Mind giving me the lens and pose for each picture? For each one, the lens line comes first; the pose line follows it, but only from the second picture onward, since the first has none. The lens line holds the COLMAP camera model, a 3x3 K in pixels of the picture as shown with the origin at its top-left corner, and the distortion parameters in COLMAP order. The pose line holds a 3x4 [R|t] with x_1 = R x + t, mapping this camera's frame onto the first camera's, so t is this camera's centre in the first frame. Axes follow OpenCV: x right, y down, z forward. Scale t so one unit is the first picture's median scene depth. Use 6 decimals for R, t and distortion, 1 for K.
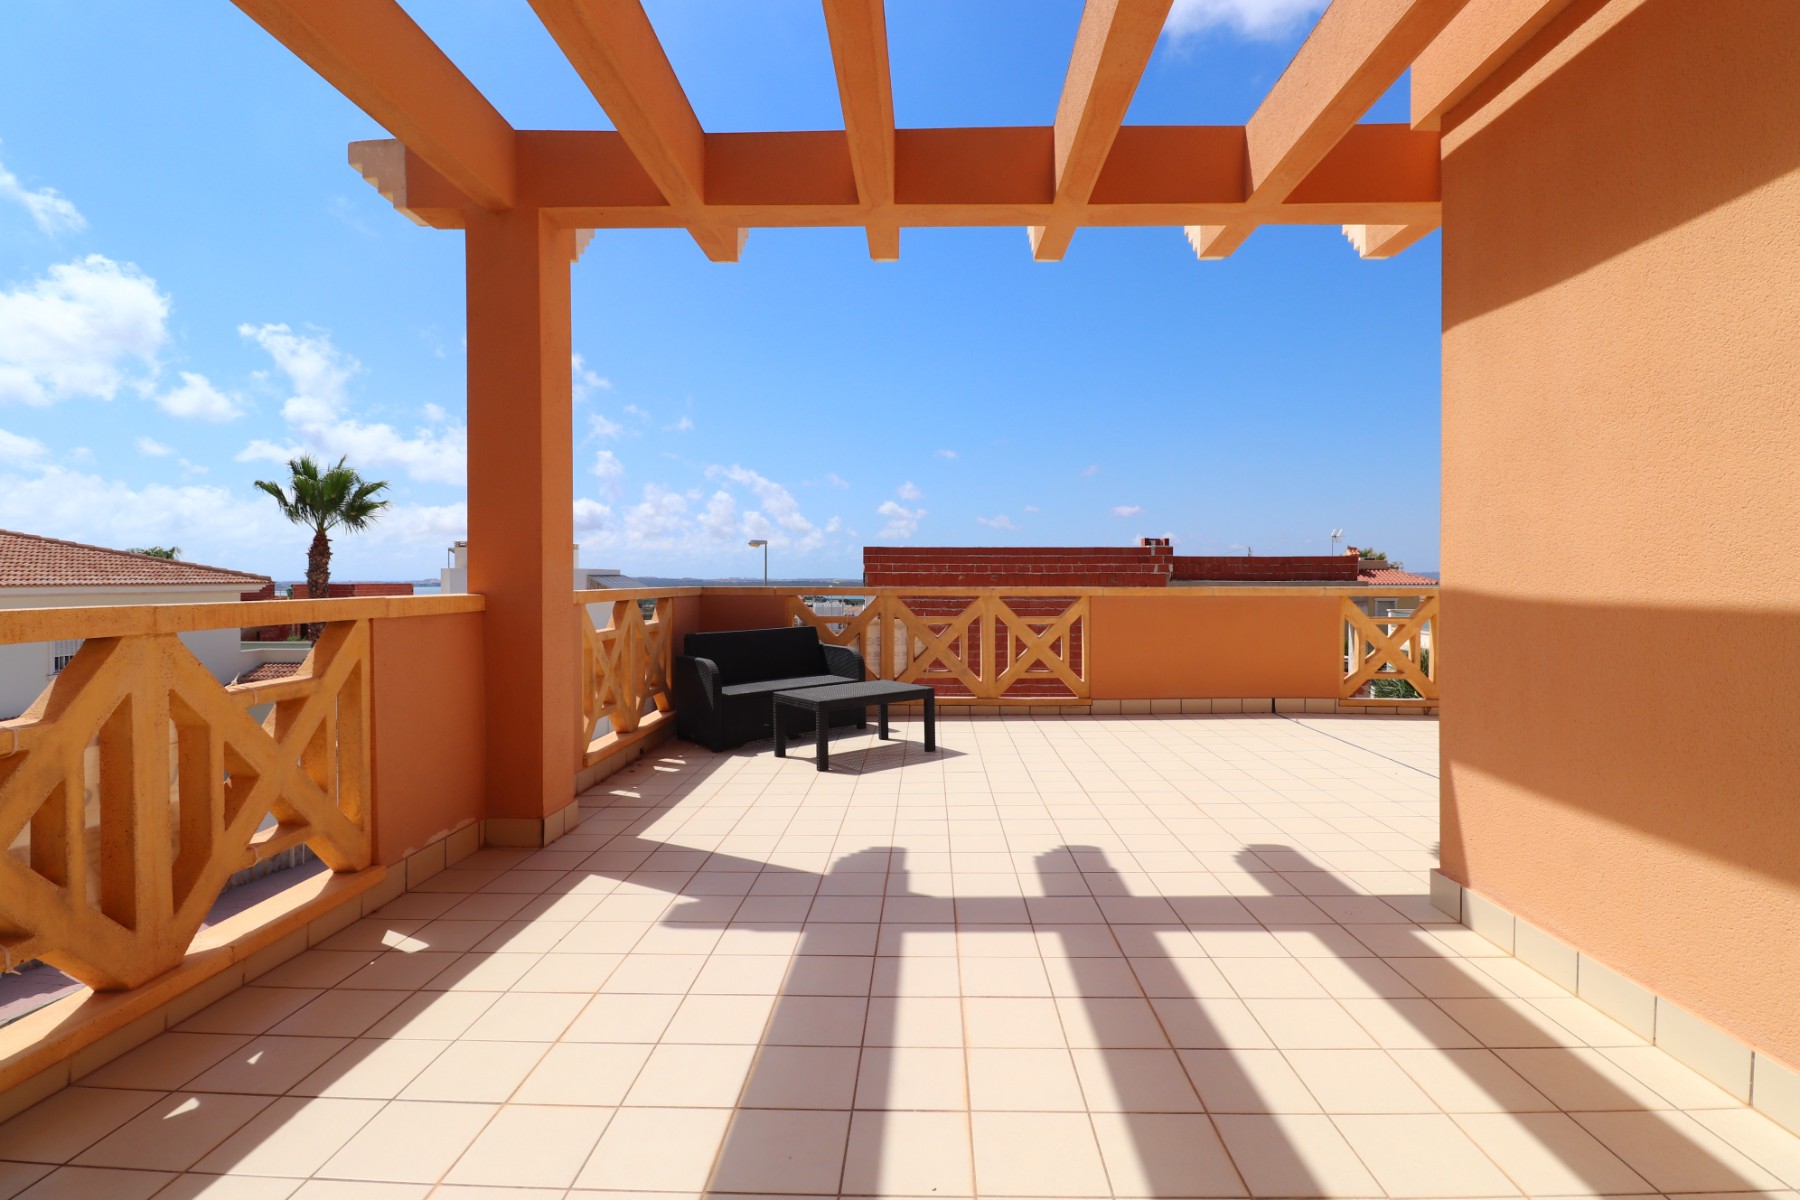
lens RADIAL K [[846.0, 0, 907.5], [0, 846.0, 594.7], [0, 0, 1]] dist [0.002828, -0.014152]
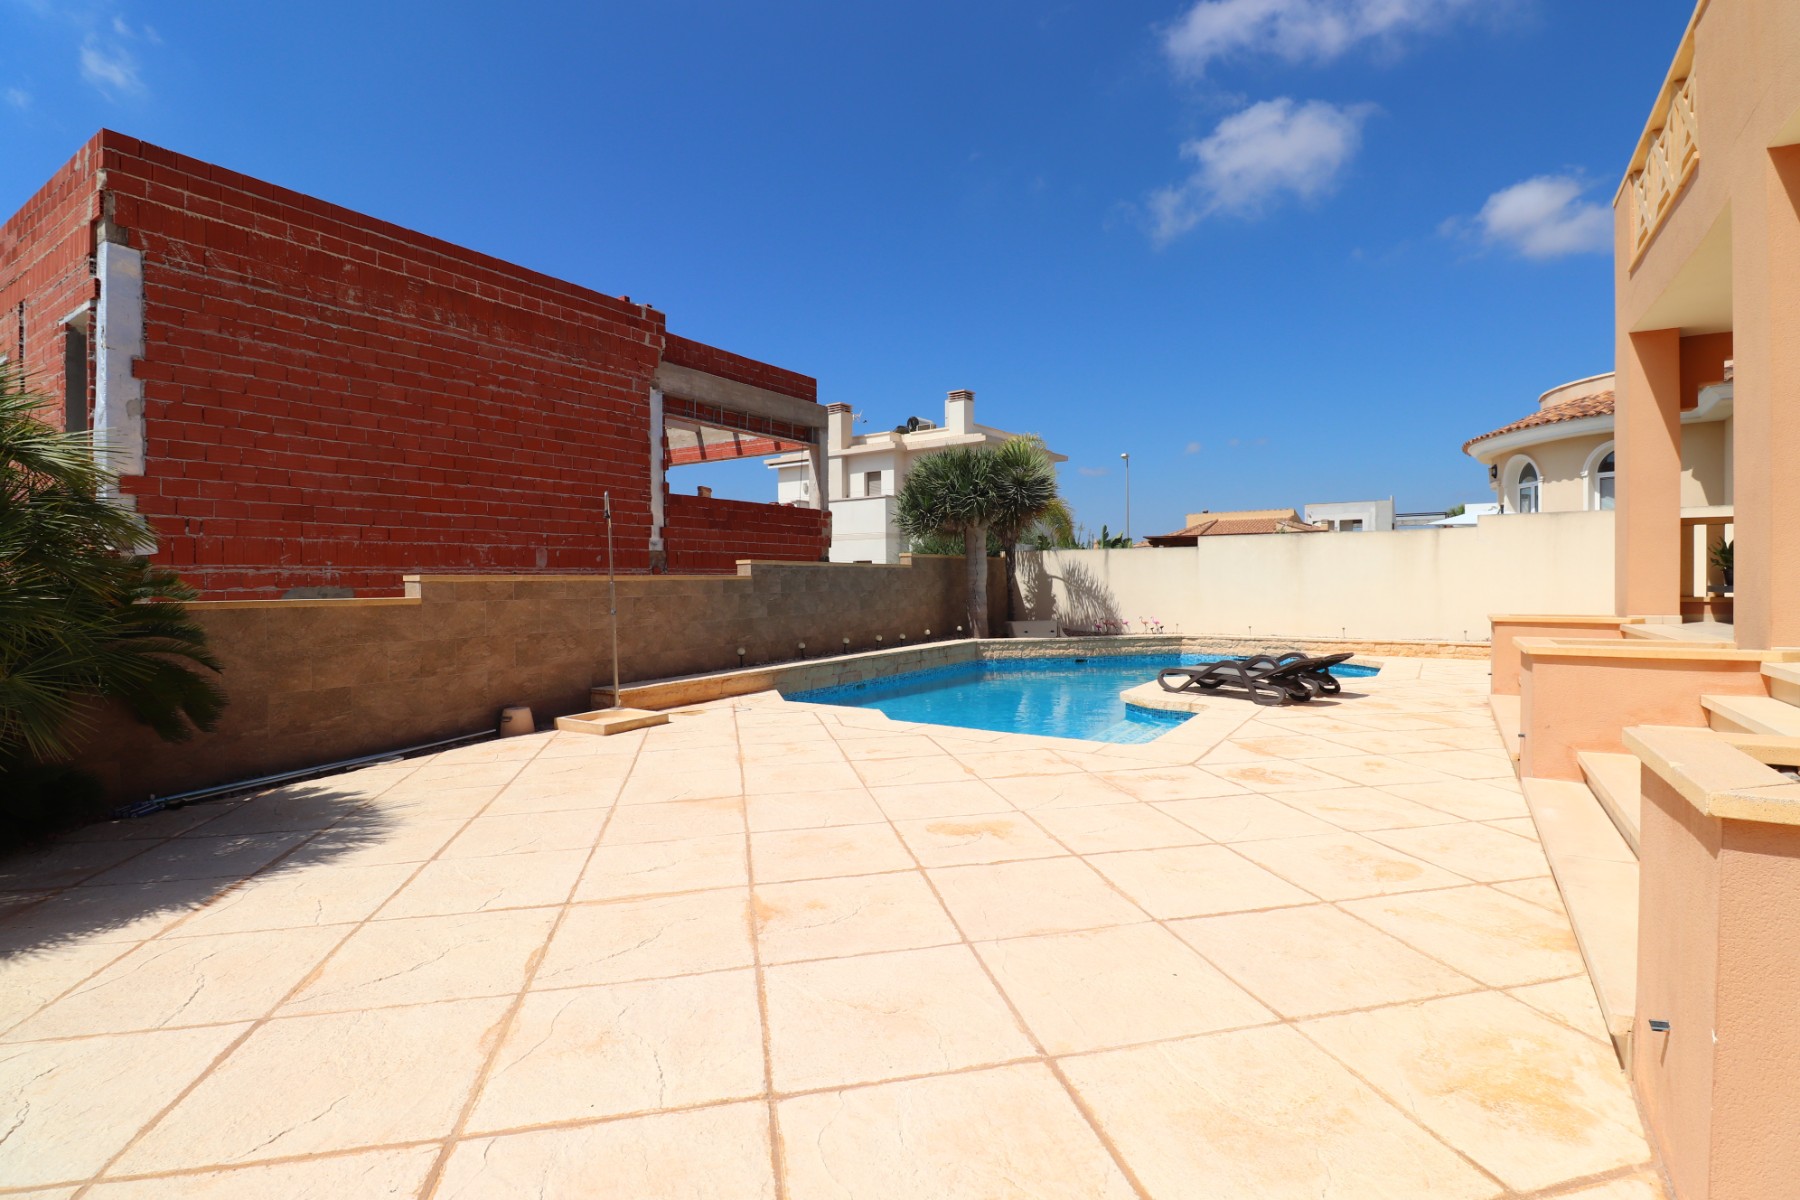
lens RADIAL K [[834.7, 0, 909.0], [0, 834.7, 590.6], [0, 0, 1]] dist [0.001838, -0.013395]
pose [[0.517075, -0.017111, 0.855769, -0.537904], [0.025017, 0.999675, 0.004873, 0.497630], [-0.855574, 0.018889, 0.517335, 1.215607]]
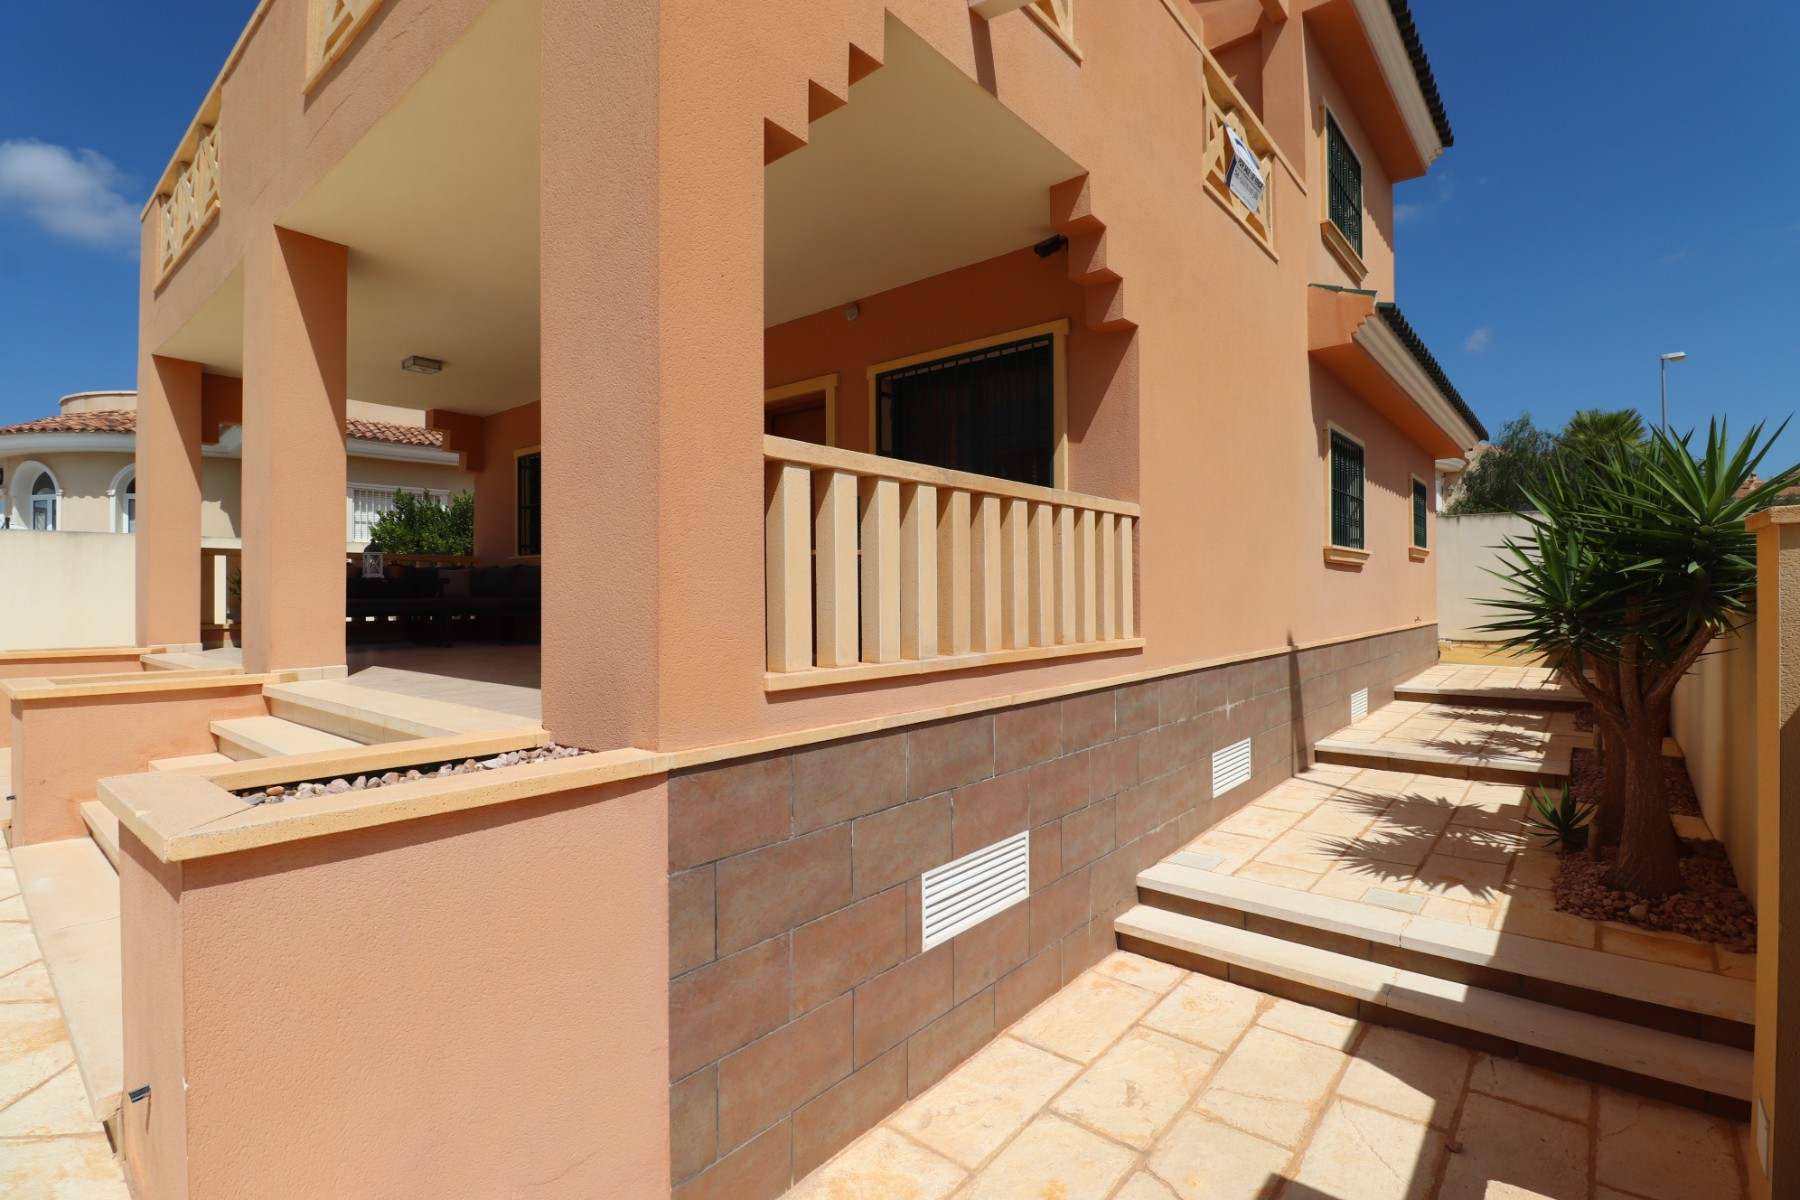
lens RADIAL K [[834.7, 0, 909.0], [0, 834.7, 590.6], [0, 0, 1]] dist [0.001838, -0.013395]
pose [[-0.784246, 0.005615, 0.620425, -0.525395], [0.014446, 0.999853, 0.009212, 0.494209], [-0.620282, 0.016187, -0.784212, 1.196165]]
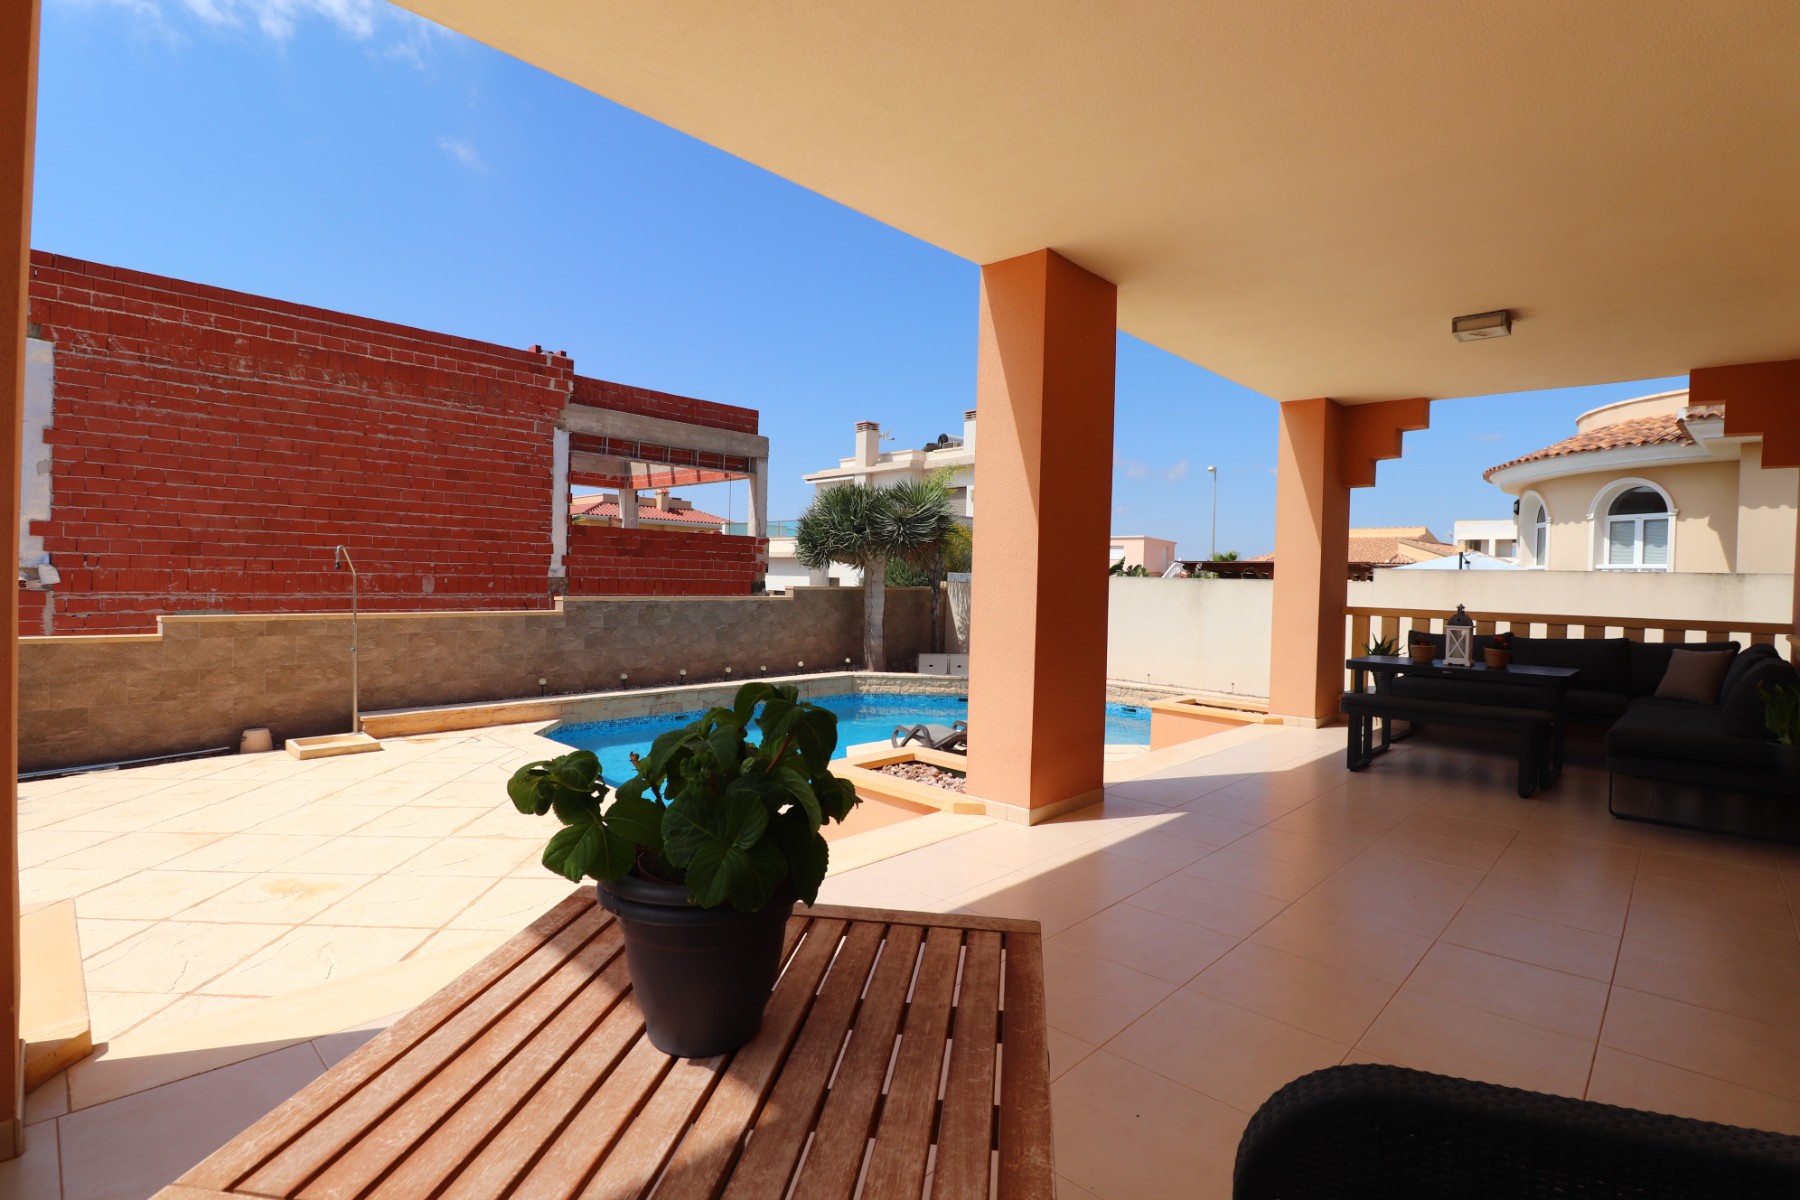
lens RADIAL K [[839.9, 0, 906.2], [0, 839.9, 590.7], [0, 0, 1]] dist [0.001579, -0.013480]
pose [[0.673793, 0.004411, 0.738907, -0.158502], [-0.011377, 0.999926, 0.004405, 0.414758], [-0.738832, -0.011375, 0.673793, 0.629076]]
